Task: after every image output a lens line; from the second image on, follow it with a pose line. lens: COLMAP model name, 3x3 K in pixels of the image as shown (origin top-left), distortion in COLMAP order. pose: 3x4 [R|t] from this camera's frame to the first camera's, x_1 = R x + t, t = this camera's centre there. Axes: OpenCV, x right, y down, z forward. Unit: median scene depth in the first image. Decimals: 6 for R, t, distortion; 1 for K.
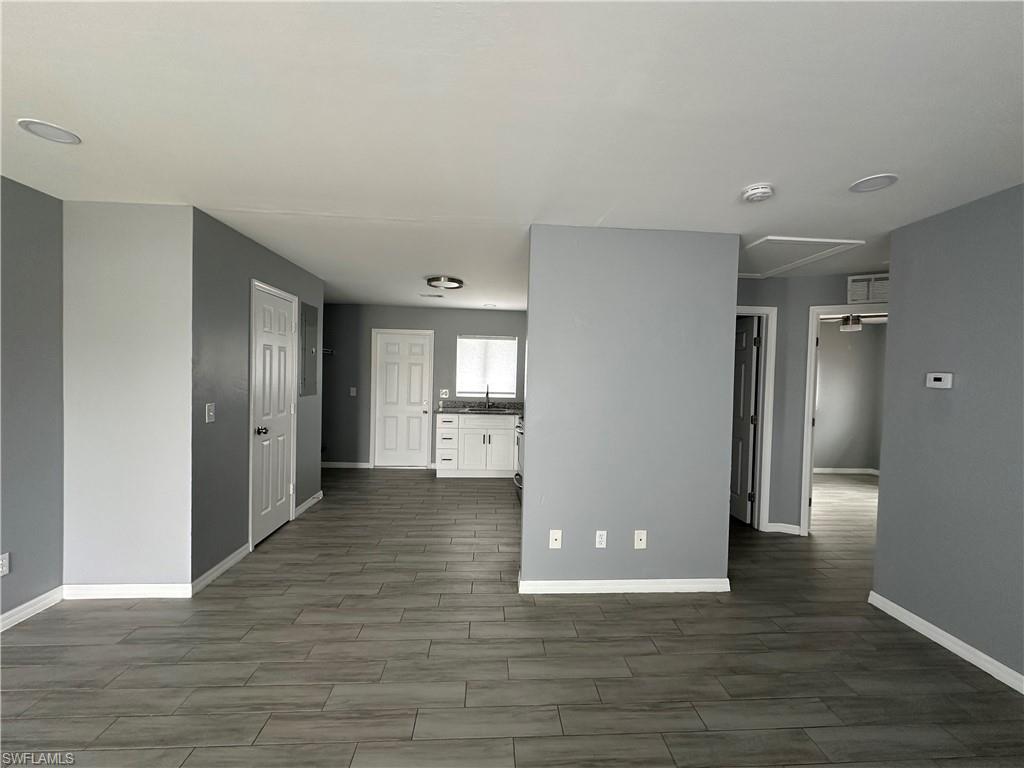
lens RADIAL K [[408.0, 0, 512.0], [0, 408.0, 384.0], [0, 0, 1]] dist [0.000453, 0.000168]
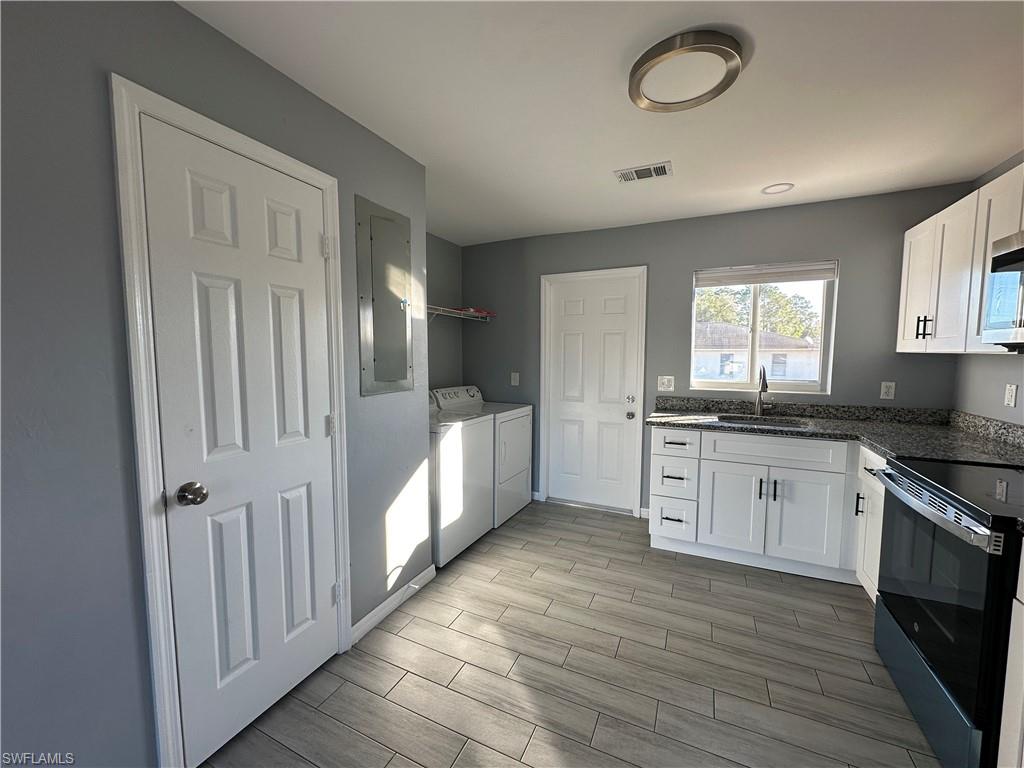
lens RADIAL K [[408.0, 0, 512.0], [0, 408.0, 384.0], [0, 0, 1]] dist [0.000453, 0.000168]
pose [[0.876194, 0.012088, -0.481808, -0.093335], [0.010234, 0.998993, 0.043676, -0.002177], [0.481851, -0.043199, 0.875188, 0.479027]]
